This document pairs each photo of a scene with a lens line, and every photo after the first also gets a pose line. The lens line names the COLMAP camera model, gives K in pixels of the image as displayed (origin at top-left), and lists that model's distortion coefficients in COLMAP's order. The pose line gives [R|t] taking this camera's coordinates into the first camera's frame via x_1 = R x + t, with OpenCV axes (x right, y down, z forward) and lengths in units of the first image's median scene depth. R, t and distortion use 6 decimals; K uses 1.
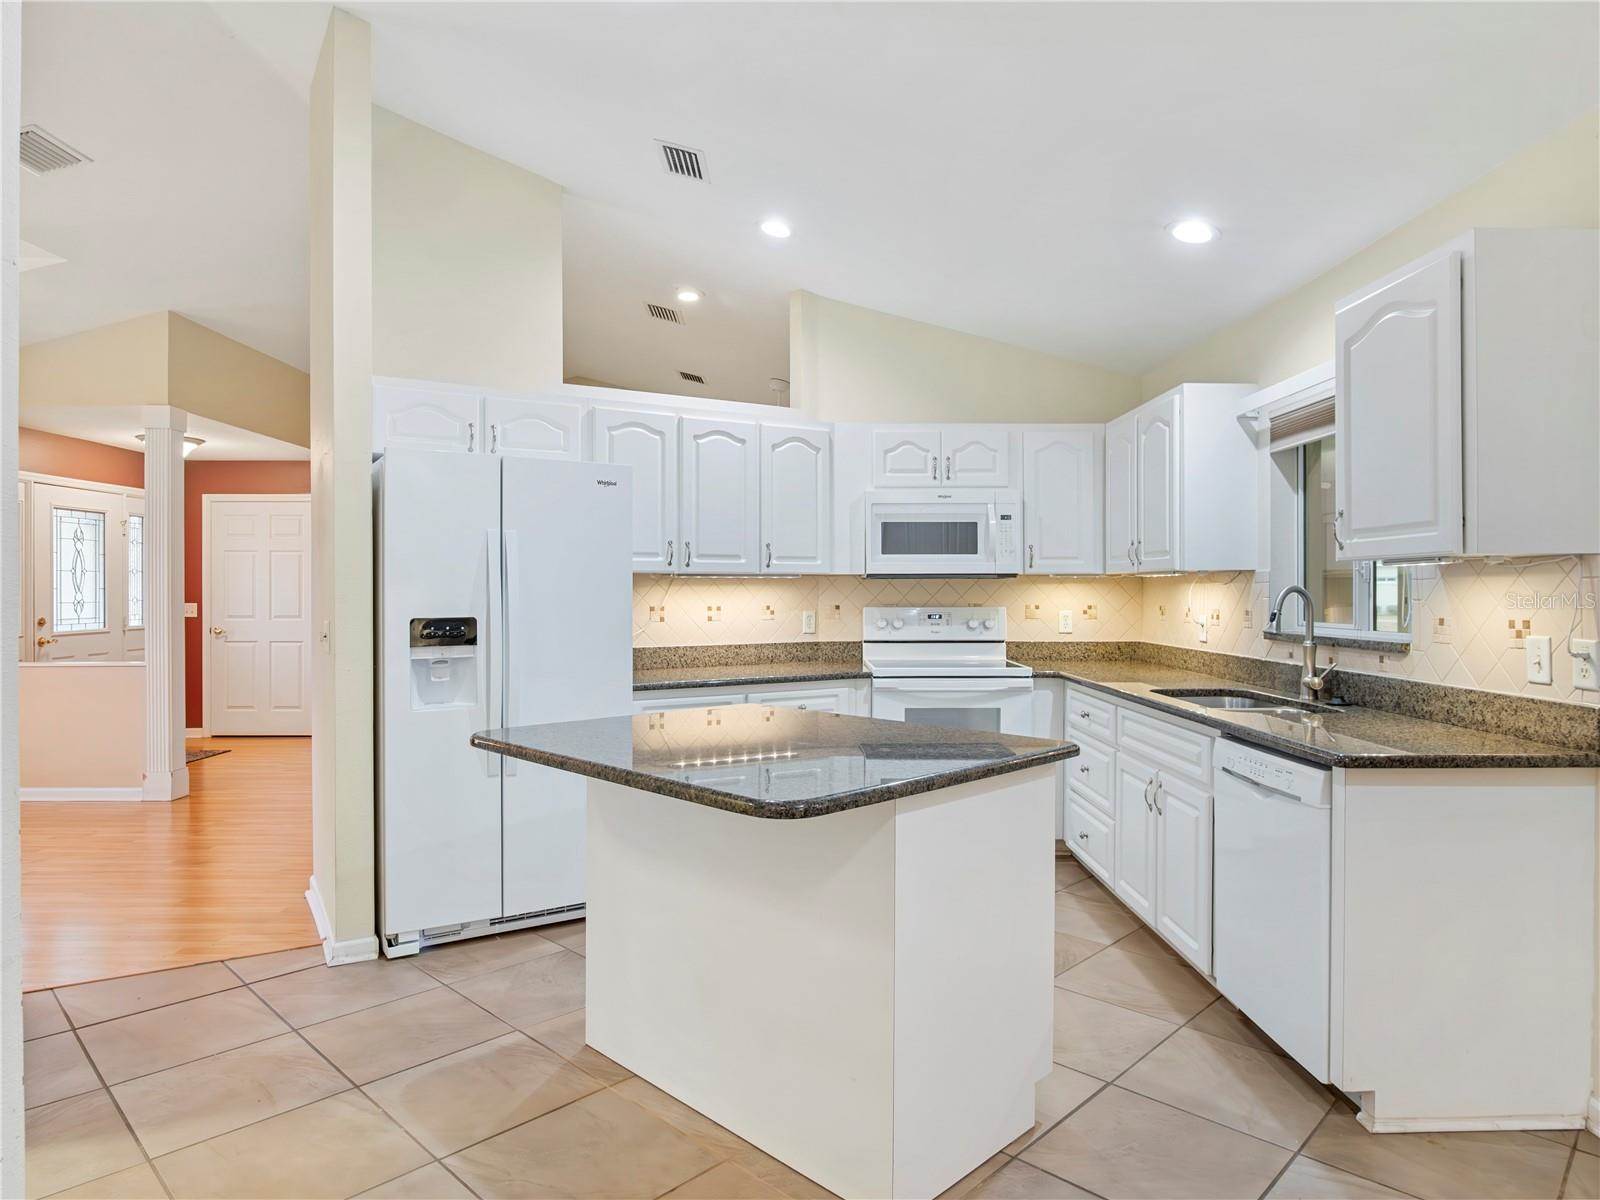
lens RADIAL K [[985.4, 0, 812.4], [0, 985.4, 601.5], [0, 0, 1]] dist [-0.021394, 0.004169]
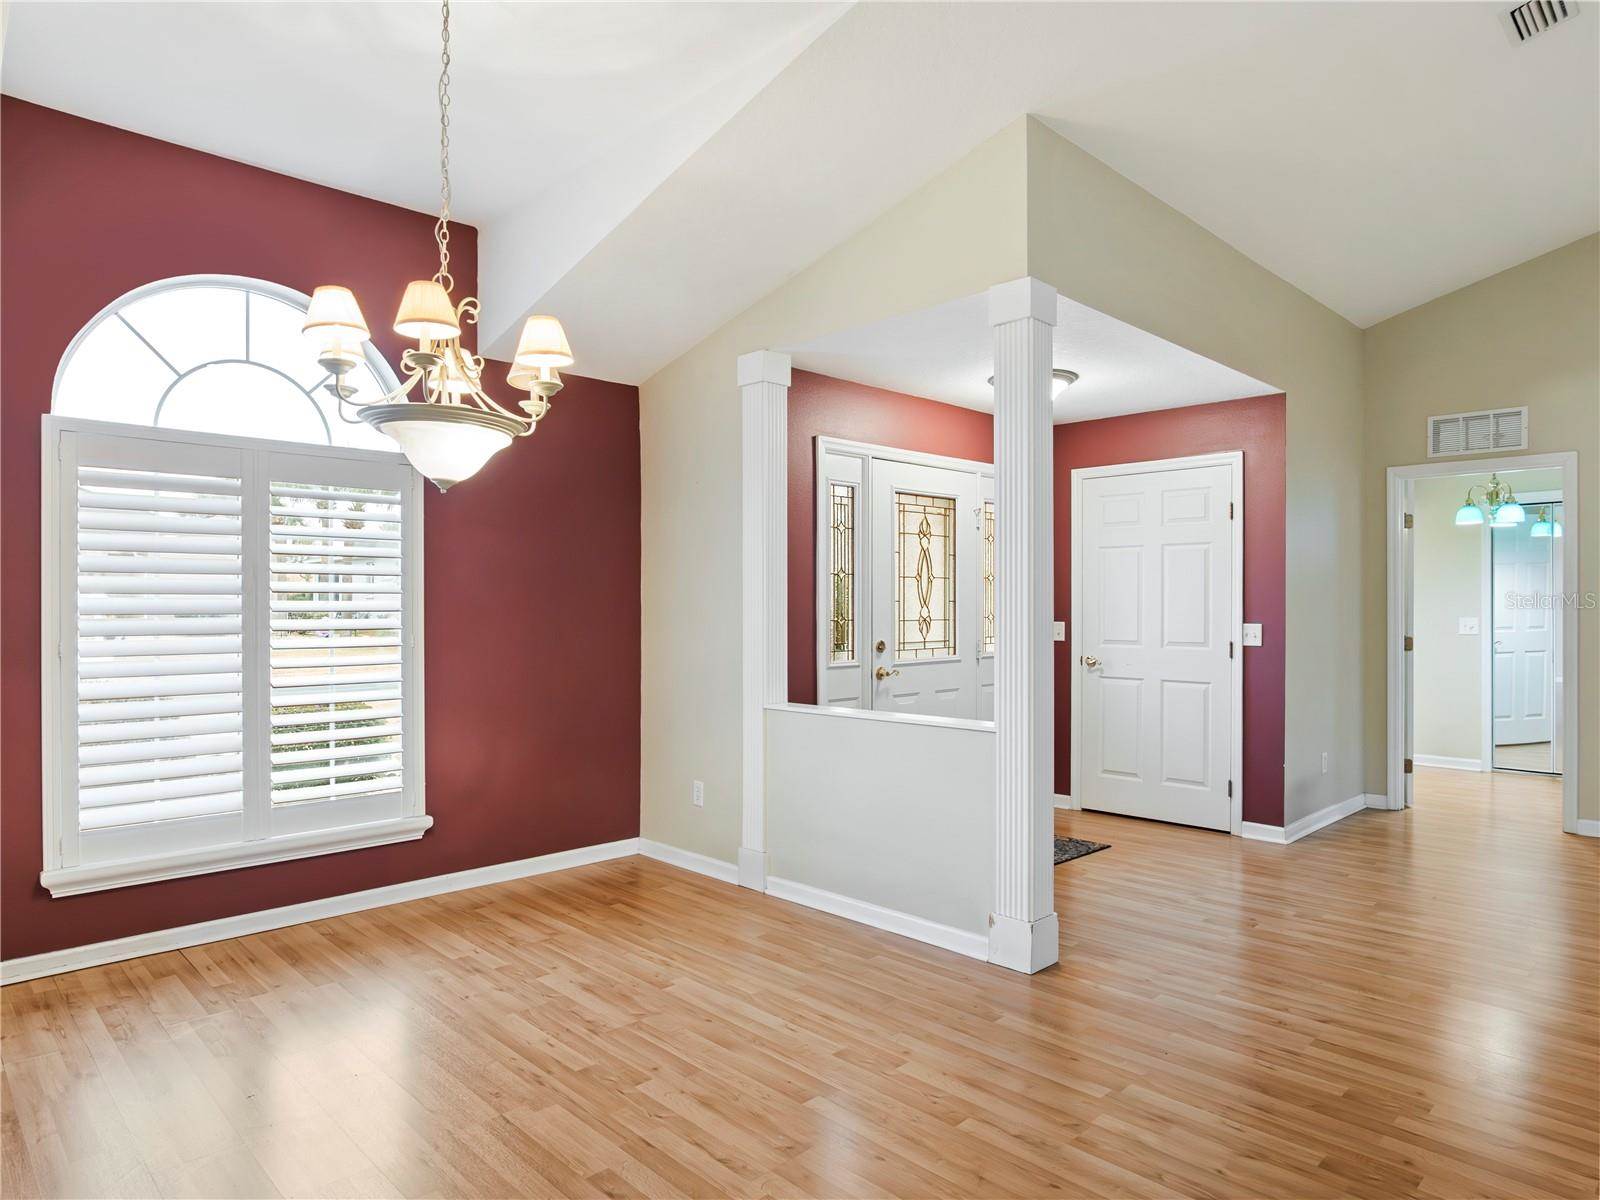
lens RADIAL K [[985.4, 0, 793.8], [0, 985.4, 600.8], [0, 0, 1]] dist [-0.021394, 0.004169]
pose [[0.680274, -0.008008, -0.732914, -0.334056], [-0.007156, 0.999820, -0.017566, 0.000006], [0.732923, 0.017195, 0.680094, 0.512385]]
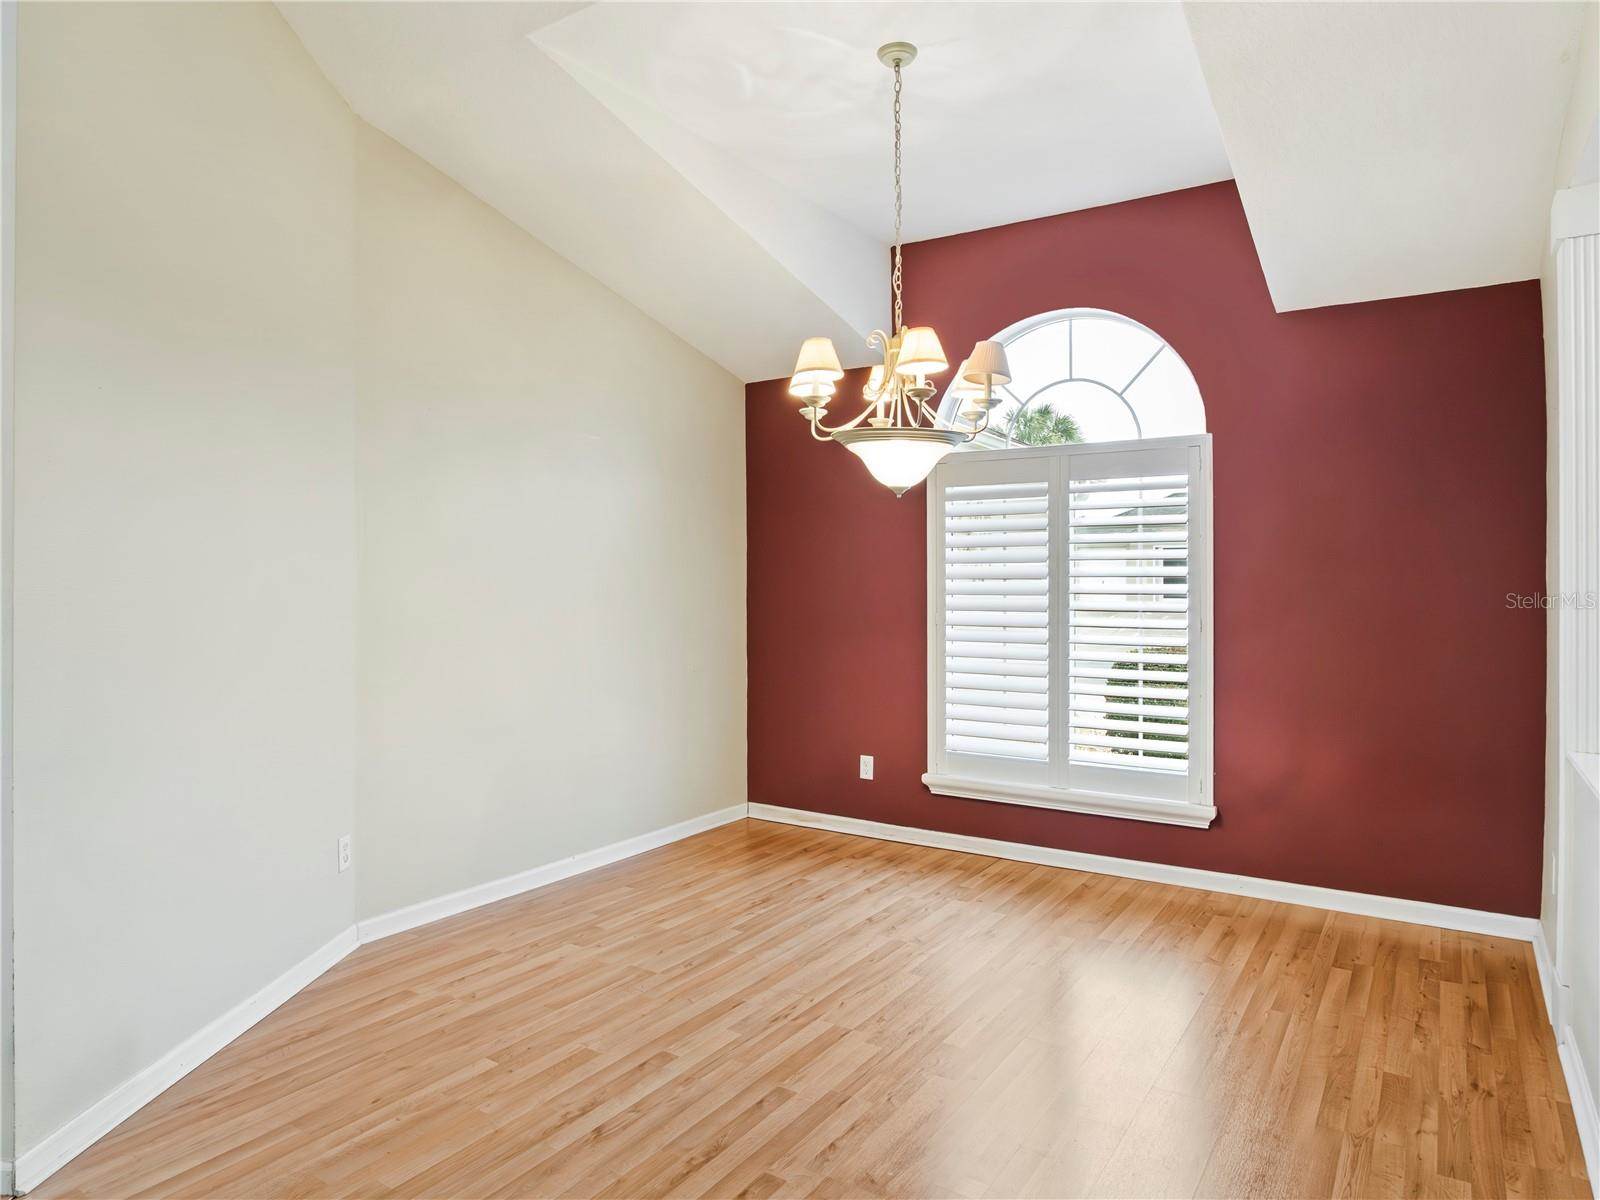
lens RADIAL K [[985.4, 0, 796.0], [0, 985.4, 570.0], [0, 0, 1]] dist [-0.021394, 0.004169]
pose [[-0.574137, -0.009969, -0.818699, -0.307339], [-0.009815, 0.999938, -0.005293, -0.013903], [0.818700, 0.004997, -0.574199, 0.963797]]
